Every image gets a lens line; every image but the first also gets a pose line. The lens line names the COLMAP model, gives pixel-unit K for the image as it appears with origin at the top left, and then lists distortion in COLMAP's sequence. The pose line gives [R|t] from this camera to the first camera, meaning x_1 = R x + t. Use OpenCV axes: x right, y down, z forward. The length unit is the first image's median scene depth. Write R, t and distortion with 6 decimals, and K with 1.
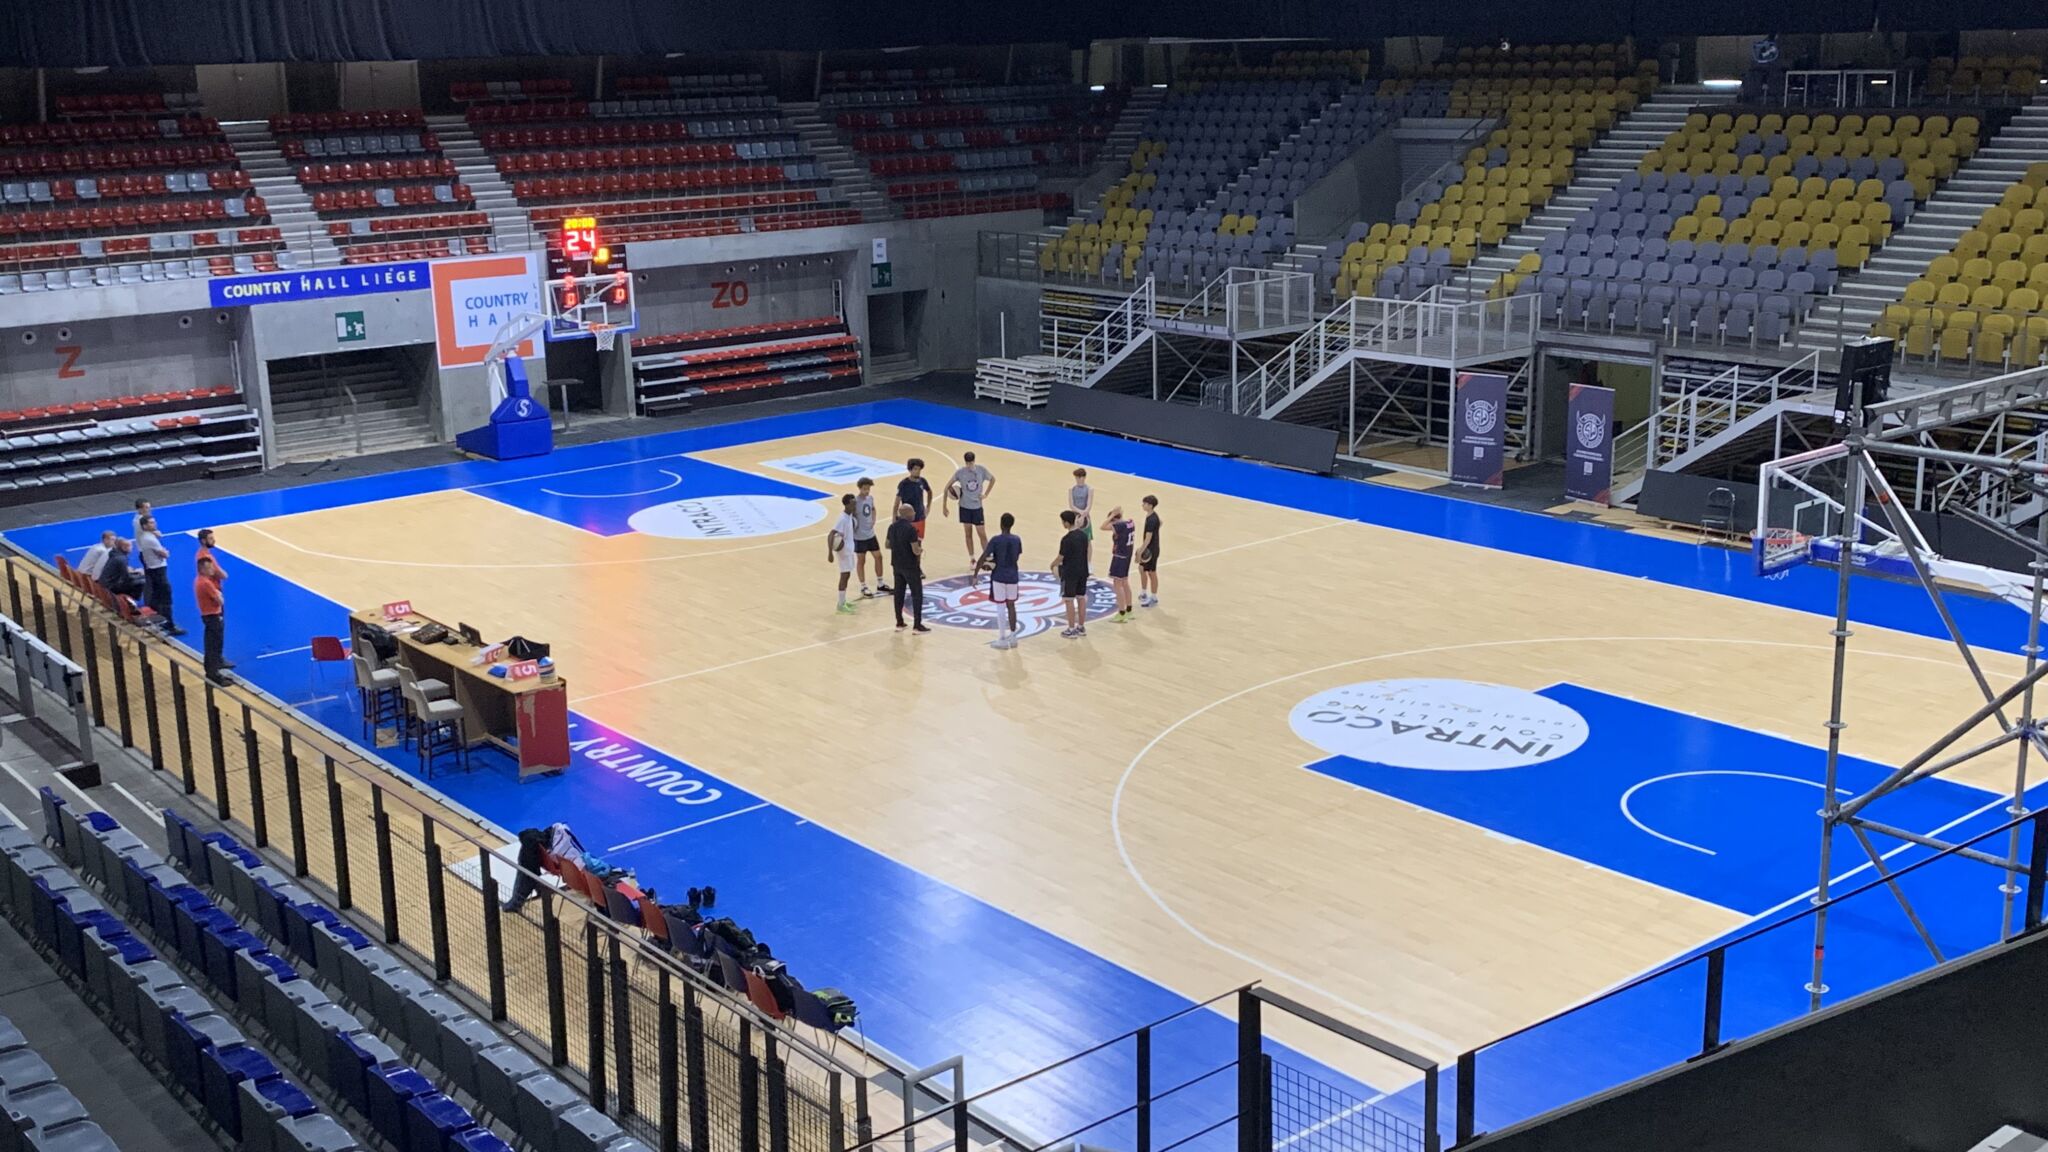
lens RADIAL K [[2136.7, 0, 1025.7], [0, 2136.7, 580.8], [0, 0, 1]] dist [0.014510, 0.000000]
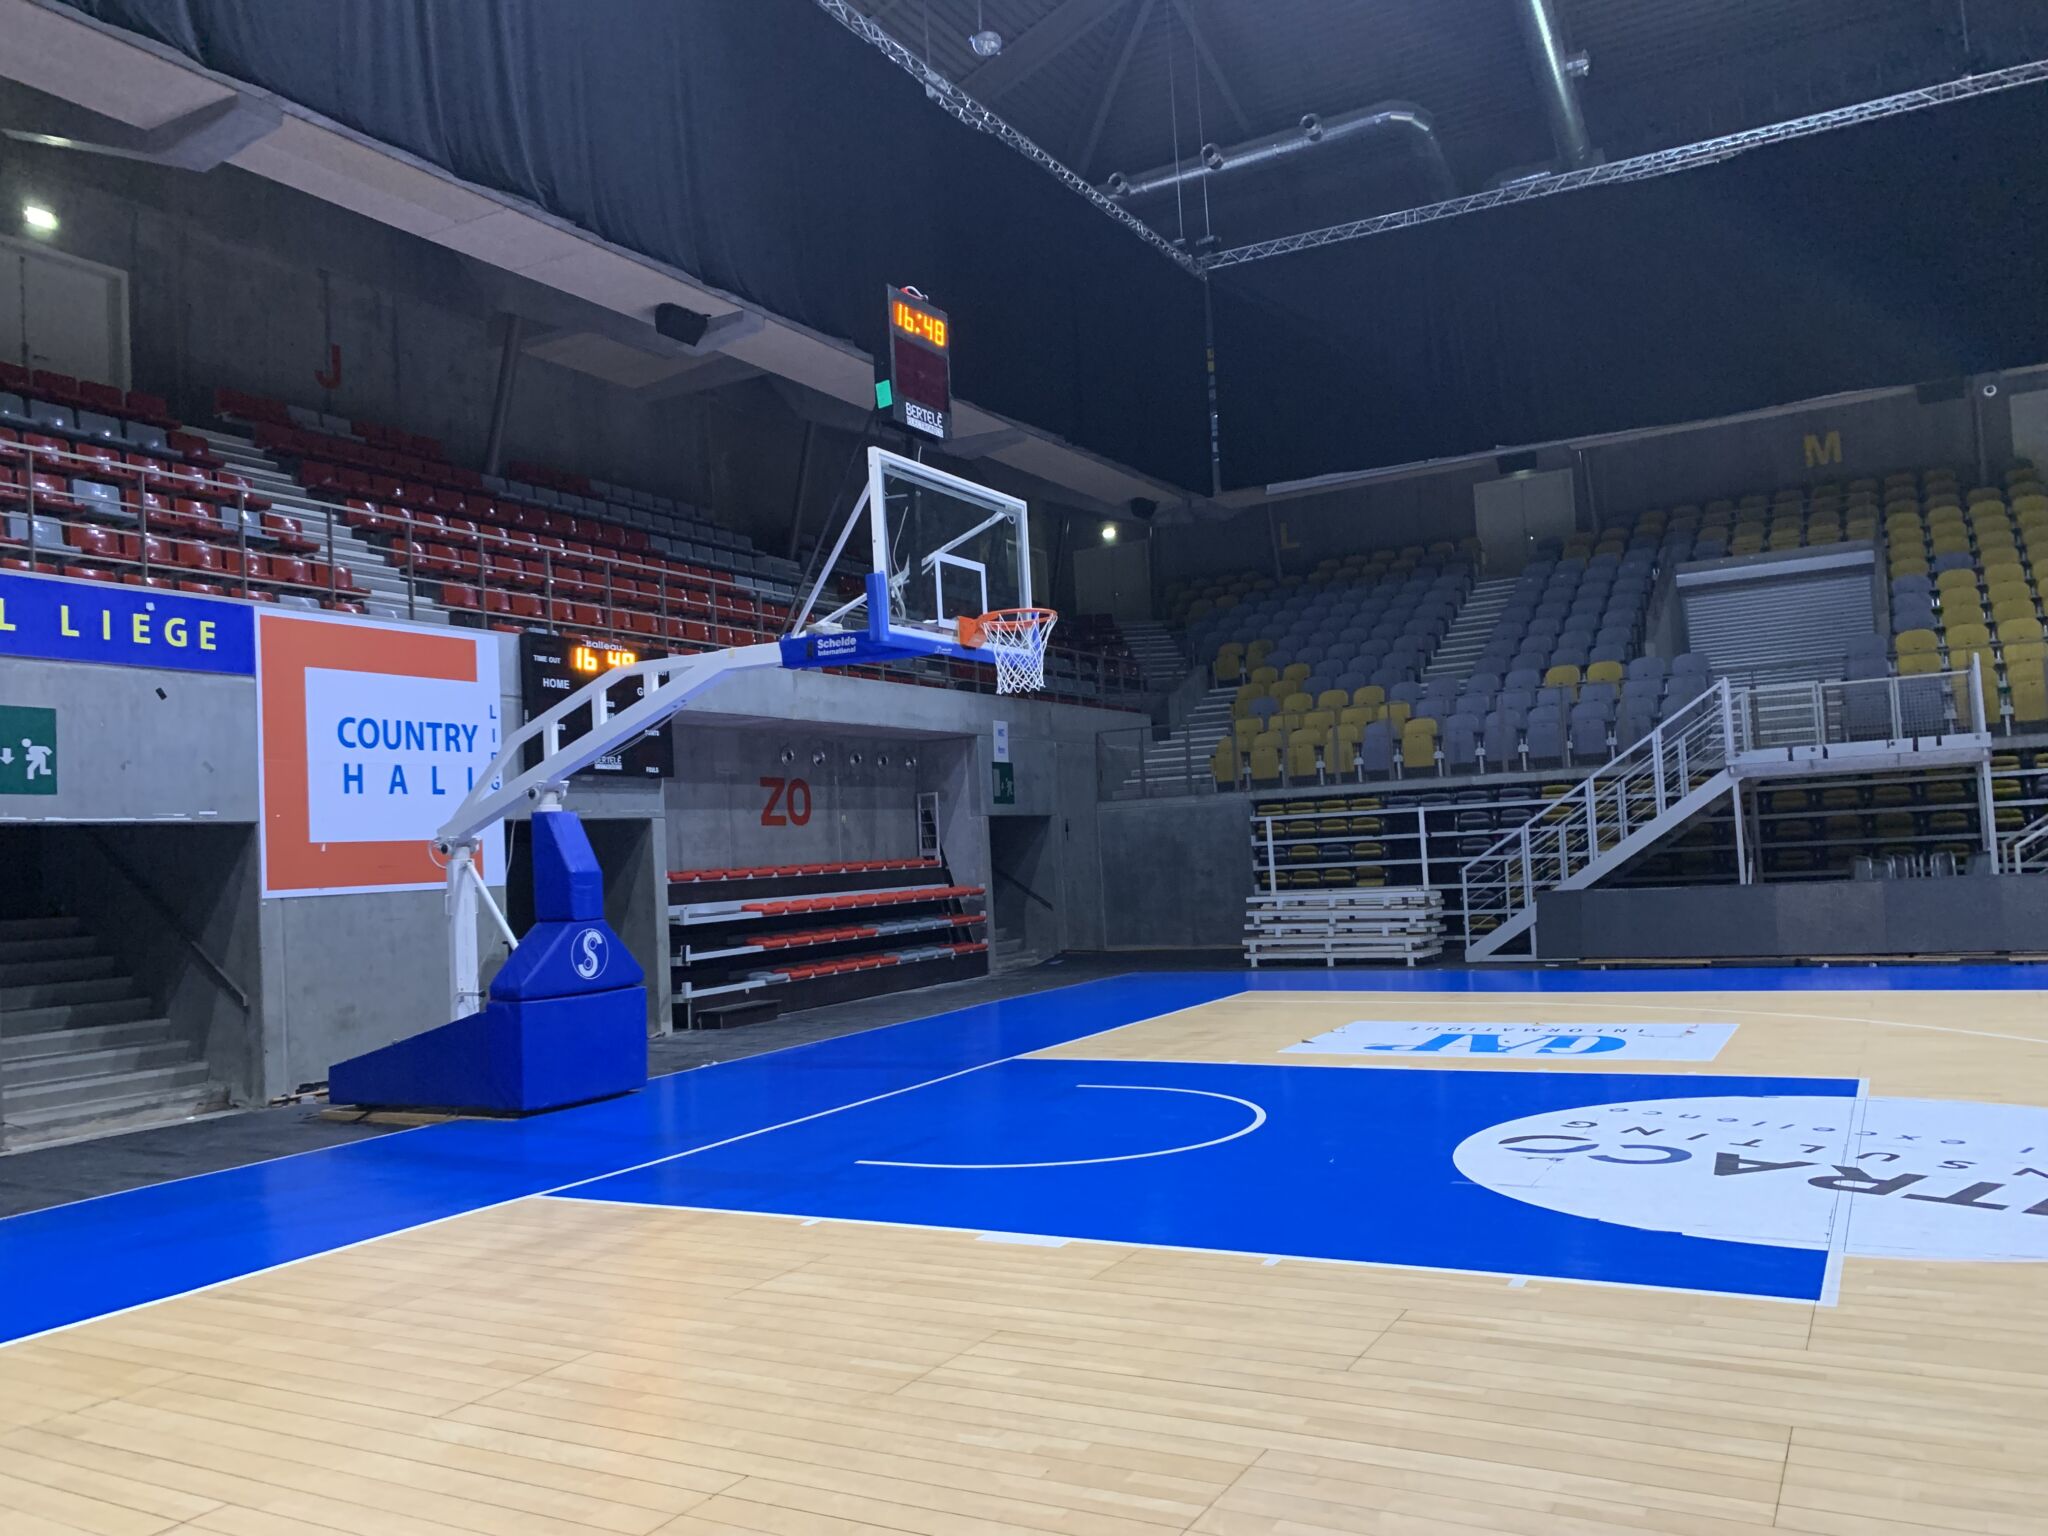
lens RADIAL K [[1546.0, 0, 1030.0], [0, 1546.0, 752.9], [0, 0, 1]] dist [-0.008951, -0.003808]
pose [[0.925964, -0.001590, 0.377609, -0.241412], [0.122595, 0.947088, -0.296638, -0.027184], [-0.357157, 0.320969, 0.877164, 0.685265]]
